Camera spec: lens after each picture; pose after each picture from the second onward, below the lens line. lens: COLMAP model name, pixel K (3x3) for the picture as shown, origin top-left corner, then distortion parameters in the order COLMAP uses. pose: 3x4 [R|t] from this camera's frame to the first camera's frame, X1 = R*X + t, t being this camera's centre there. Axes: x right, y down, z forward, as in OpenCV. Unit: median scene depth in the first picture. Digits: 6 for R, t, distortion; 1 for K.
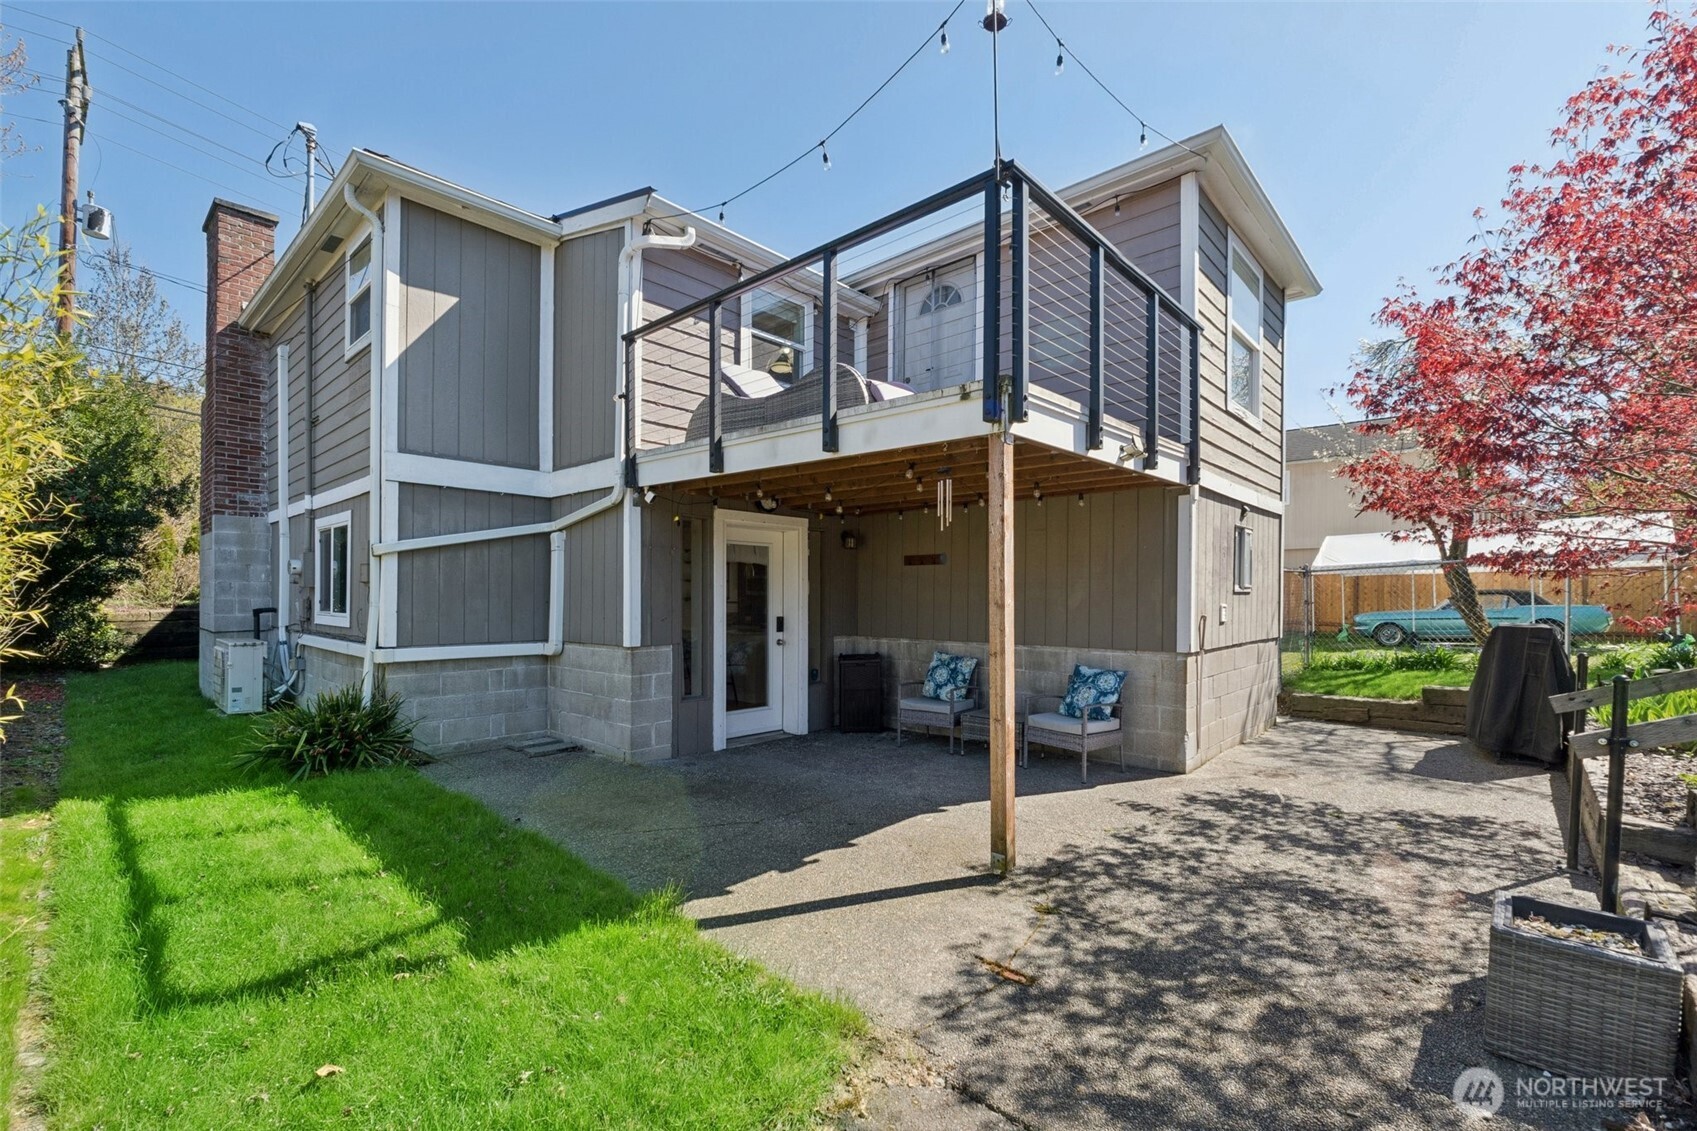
lens RADIAL K [[703.0, 0, 837.3], [0, 703.0, 600.9], [0, 0, 1]] dist [-0.011810, 0.000824]
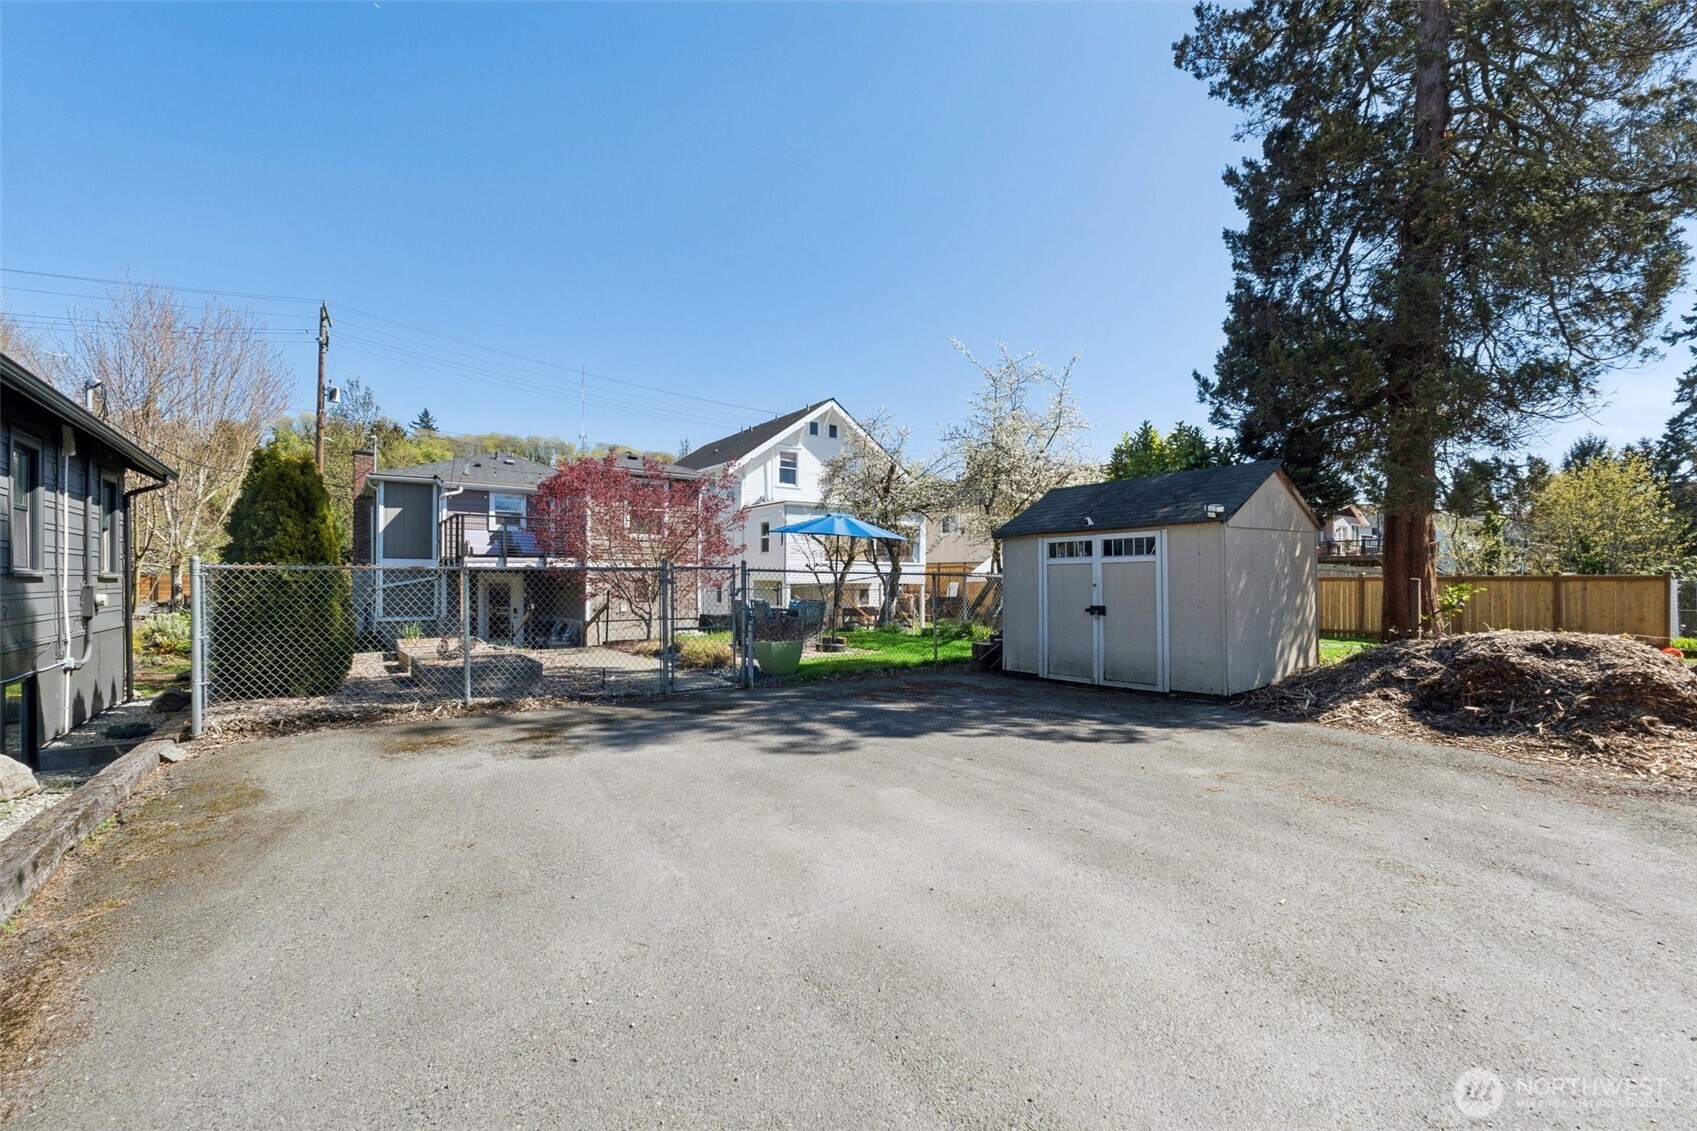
lens RADIAL K [[703.0, 0, 859.8], [0, 703.0, 572.6], [0, 0, 1]] dist [-0.011810, 0.000824]
pose [[0.979213, -0.005337, -0.202762, 1.750290], [0.003108, 0.999931, -0.011310, -0.076143], [0.202809, 0.010445, 0.979163, -1.386736]]
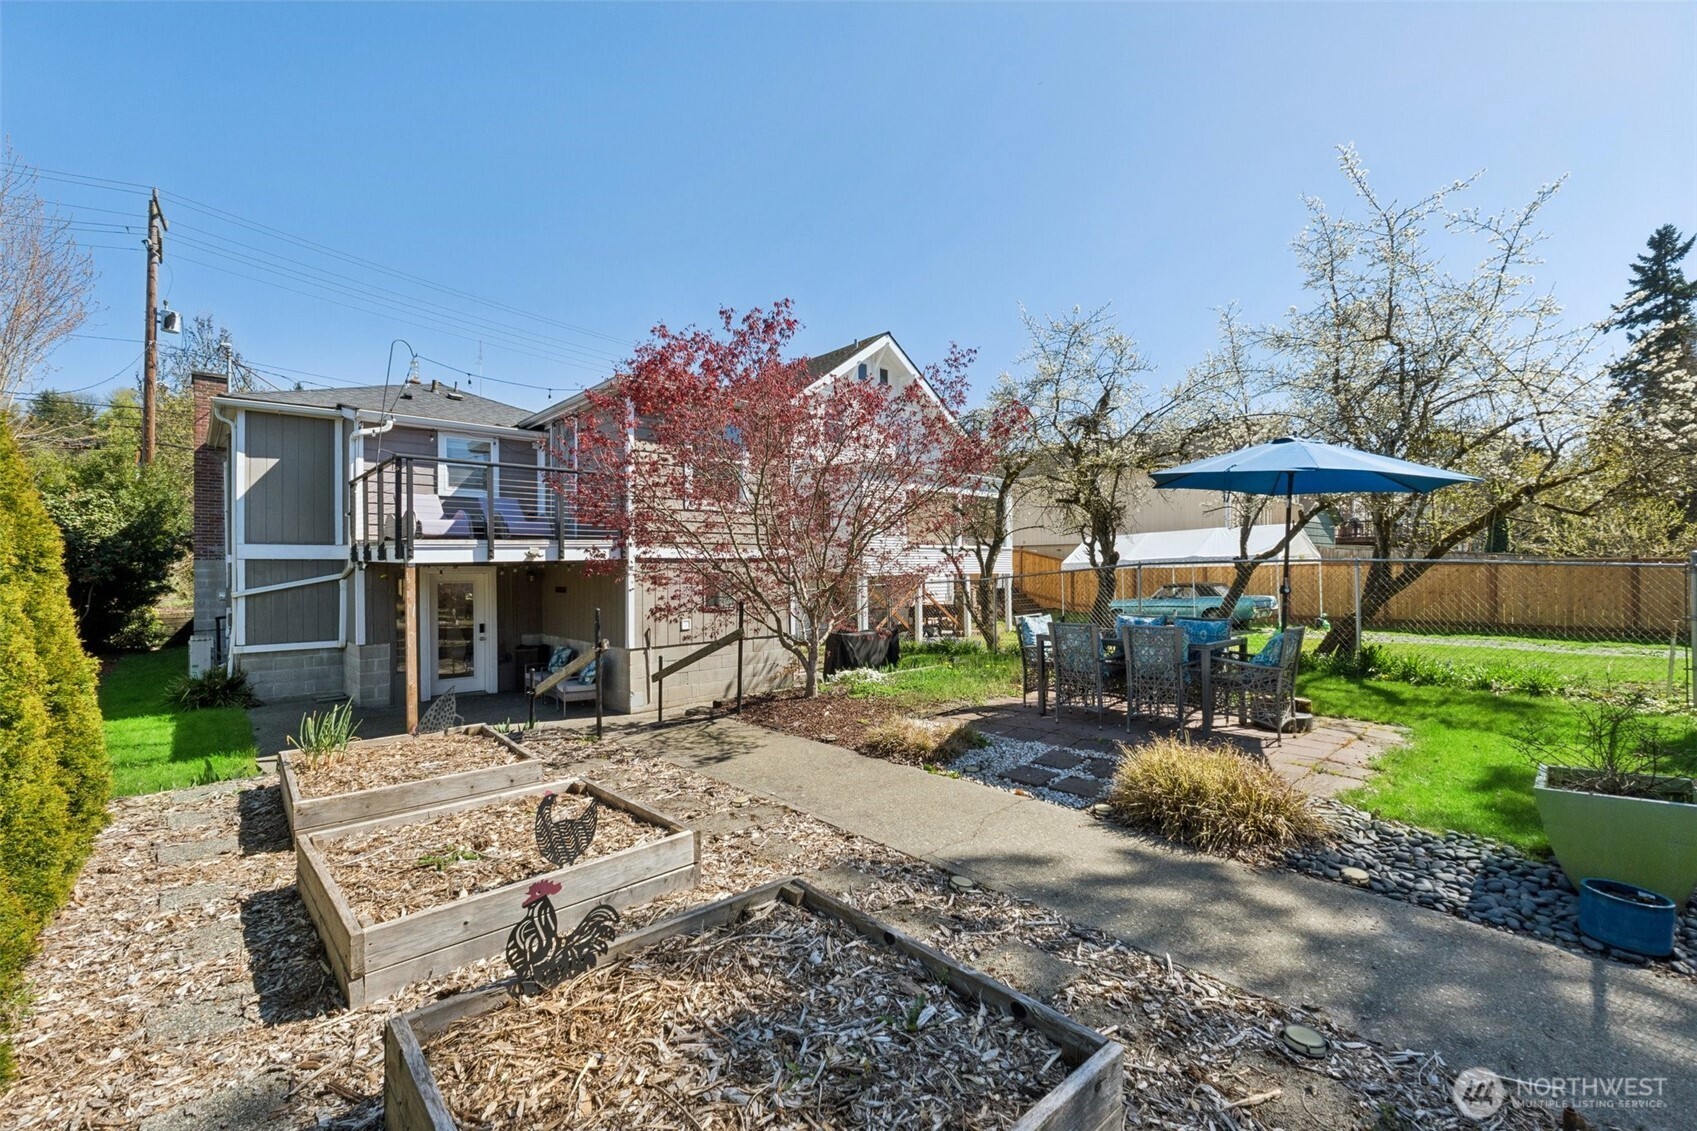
lens RADIAL K [[703.0, 0, 846.3], [0, 703.0, 561.7], [0, 0, 1]] dist [-0.011810, 0.000824]
pose [[0.995512, -0.014343, -0.093541, 0.925194], [0.013509, 0.999863, -0.009543, -0.095561], [0.093665, 0.008237, 0.995570, -0.581666]]
